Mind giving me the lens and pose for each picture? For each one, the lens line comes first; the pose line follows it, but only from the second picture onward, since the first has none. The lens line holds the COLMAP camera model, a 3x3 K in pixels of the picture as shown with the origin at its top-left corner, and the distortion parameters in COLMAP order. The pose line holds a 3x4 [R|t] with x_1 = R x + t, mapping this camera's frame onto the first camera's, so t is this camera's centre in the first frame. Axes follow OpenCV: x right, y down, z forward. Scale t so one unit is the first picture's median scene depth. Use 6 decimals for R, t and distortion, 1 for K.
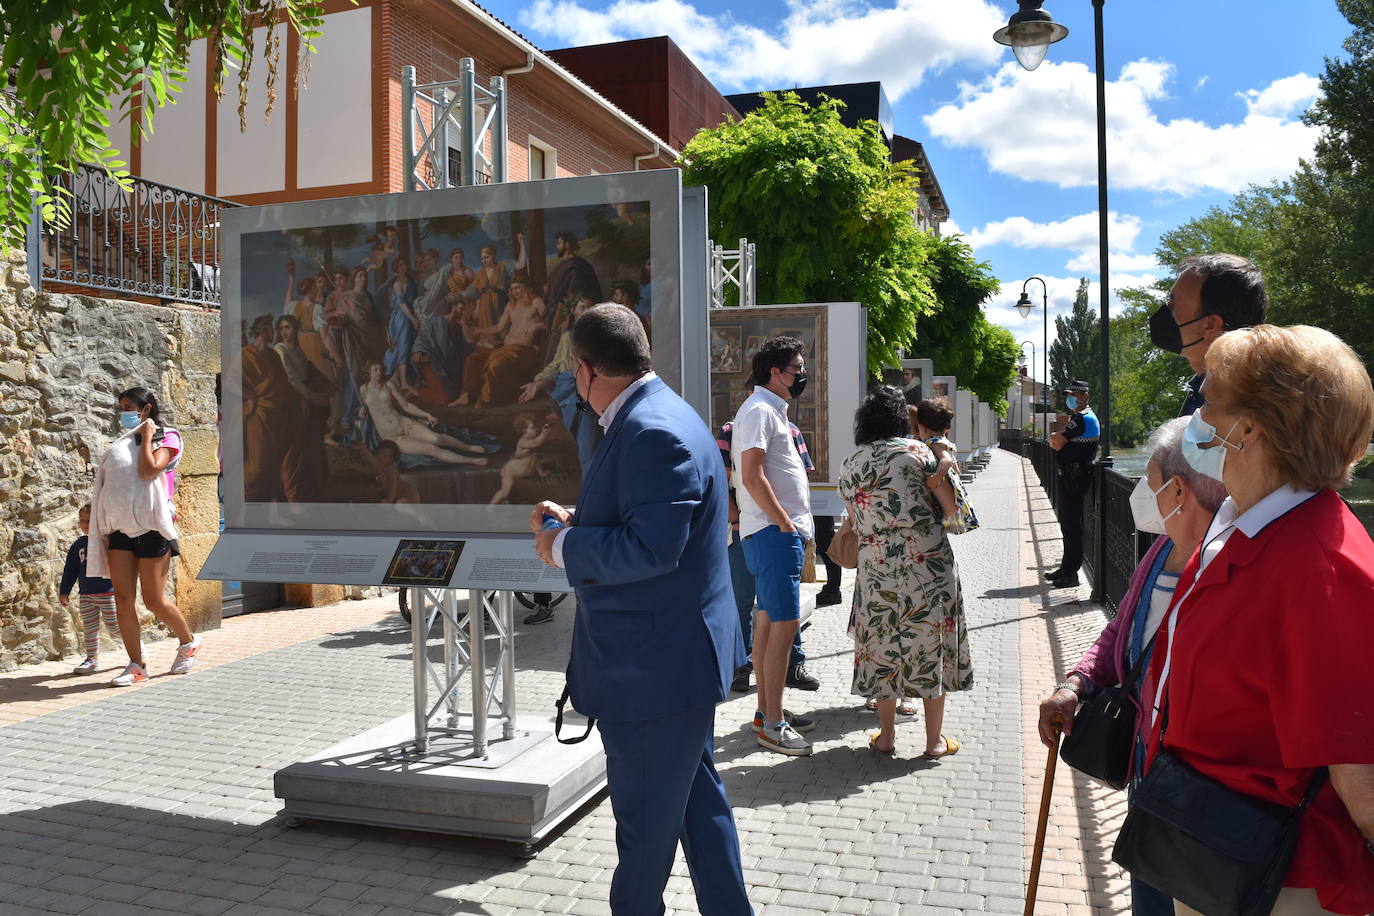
lens RADIAL K [[1162.5, 0, 687.0], [0, 1162.5, 458.0], [0, 0, 1]] dist [-0.087016, 0.008818]
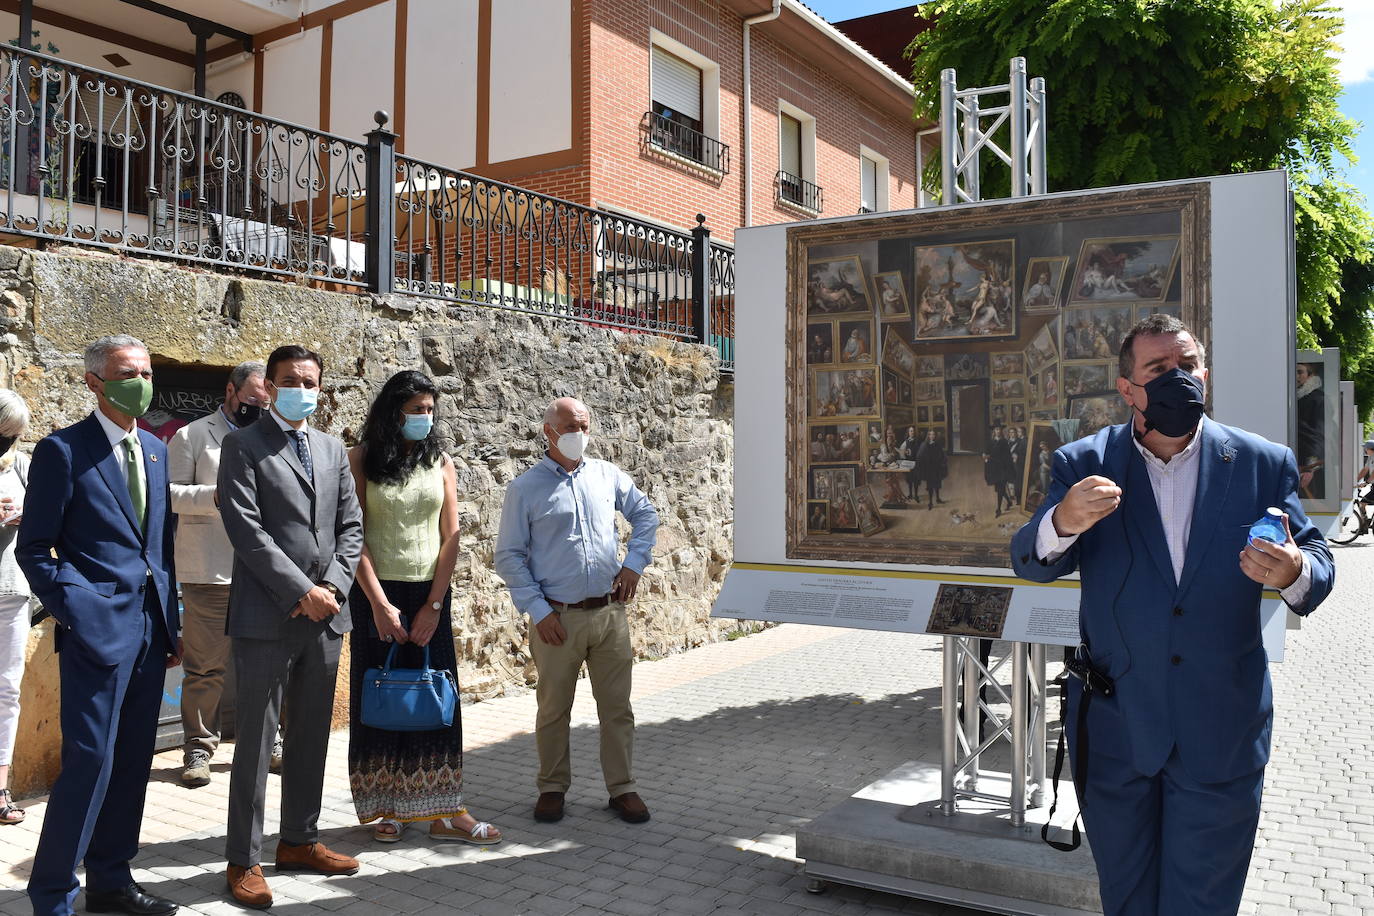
lens RADIAL K [[1162.5, 0, 687.0], [0, 1162.5, 458.0], [0, 0, 1]] dist [-0.087016, 0.008818]
pose [[0.966362, 0.006605, -0.257101, 0.030014], [-0.011894, 0.999748, -0.019025, -0.010551], [0.256911, 0.021443, 0.966197, 0.396751]]
